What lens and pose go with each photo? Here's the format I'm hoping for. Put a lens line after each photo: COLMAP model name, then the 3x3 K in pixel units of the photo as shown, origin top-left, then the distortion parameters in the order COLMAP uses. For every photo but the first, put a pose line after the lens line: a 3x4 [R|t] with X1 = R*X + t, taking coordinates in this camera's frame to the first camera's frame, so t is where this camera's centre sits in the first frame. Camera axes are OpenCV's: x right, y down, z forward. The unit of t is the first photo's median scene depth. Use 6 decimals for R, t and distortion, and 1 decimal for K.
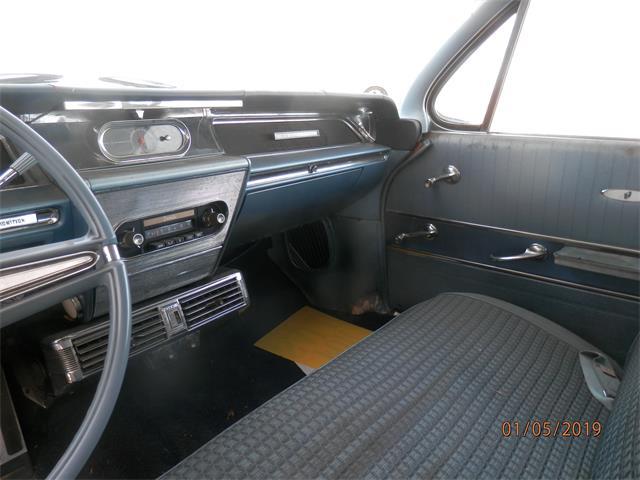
lens RADIAL K [[471.3, 0, 320.6], [0, 471.3, 241.7], [0, 0, 1]] dist [-0.011210, 0.012518]
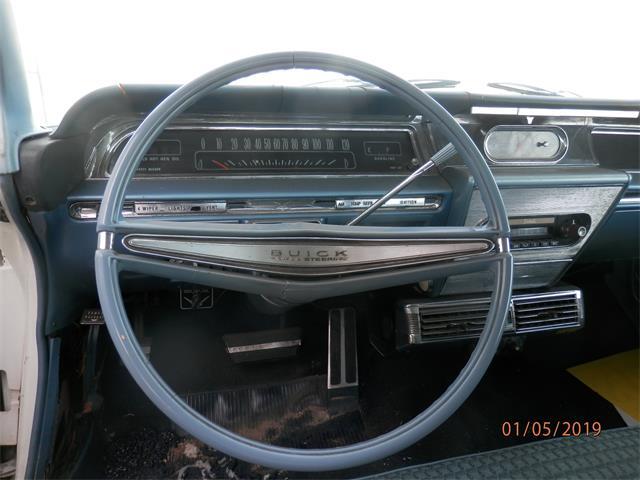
lens RADIAL K [[471.3, 0, 323.7], [0, 471.3, 239.0], [0, 0, 1]] dist [-0.011210, 0.012518]
pose [[0.792307, 0.208792, -0.573285, -0.061973], [-0.211200, 0.975388, 0.063351, 0.013093], [0.572403, 0.070884, 0.816903, -0.074856]]
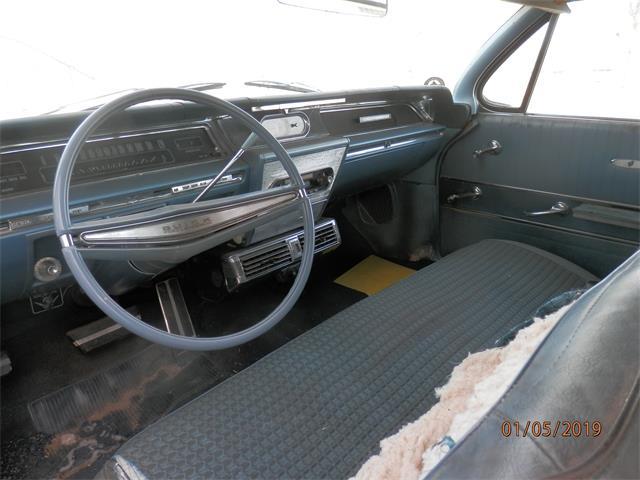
lens RADIAL K [[471.3, 0, 323.3], [0, 471.3, 242.7], [0, 0, 1]] dist [-0.011210, 0.012518]
pose [[0.995983, 0.012462, -0.088673, -0.082017], [-0.006776, 0.997918, 0.064136, 0.044103], [0.089287, -0.063277, 0.993994, -0.397323]]
